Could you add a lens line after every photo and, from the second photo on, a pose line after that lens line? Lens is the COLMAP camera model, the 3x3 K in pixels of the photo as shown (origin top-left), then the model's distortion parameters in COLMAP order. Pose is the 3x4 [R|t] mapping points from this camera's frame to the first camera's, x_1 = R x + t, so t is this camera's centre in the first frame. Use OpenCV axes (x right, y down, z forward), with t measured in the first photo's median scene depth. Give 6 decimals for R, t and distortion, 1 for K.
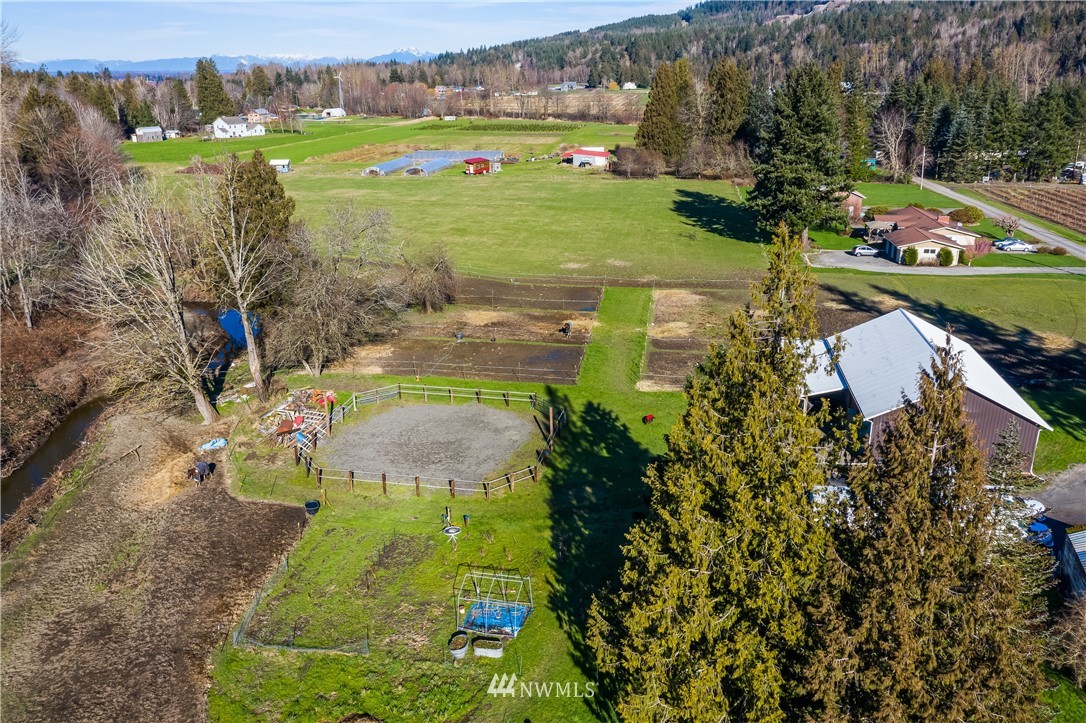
lens RADIAL K [[869.0, 0, 543.0], [0, 869.0, 361.5], [0, 0, 1]] dist [-0.005108, 0.005905]
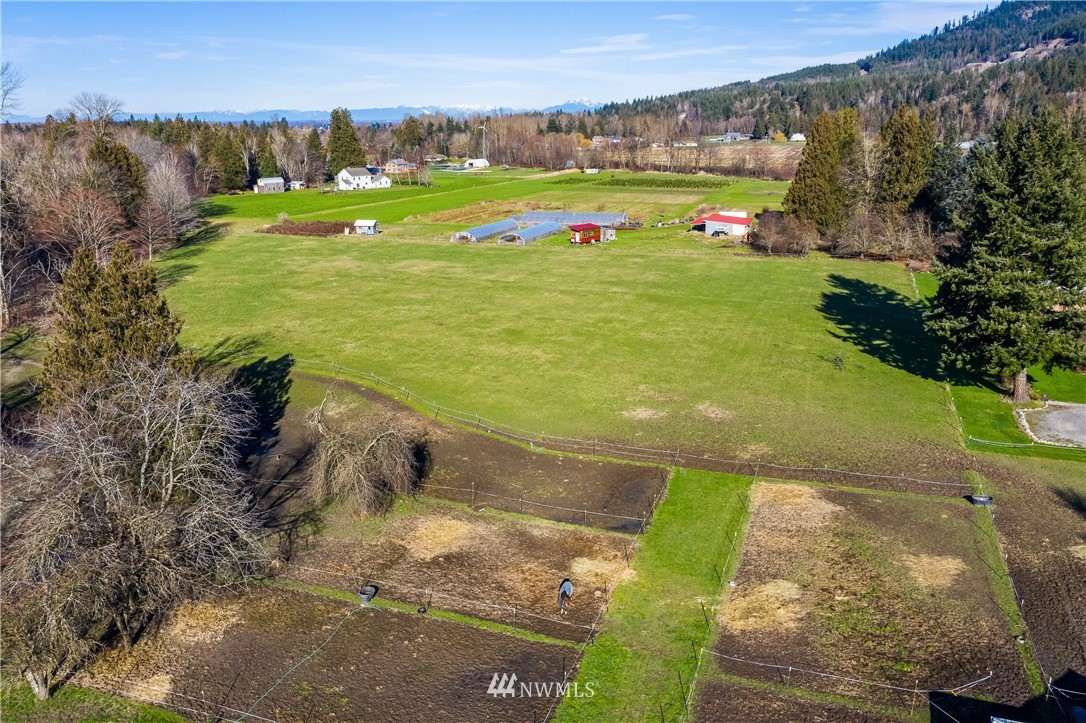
lens RADIAL K [[869.0, 0, 543.0], [0, 869.0, 361.5], [0, 0, 1]] dist [-0.005108, 0.005905]
pose [[0.982512, 0.051479, -0.178943, 0.038726], [-0.060856, 0.997025, -0.047310, -0.057812], [0.175976, 0.057372, 0.982721, 0.170610]]
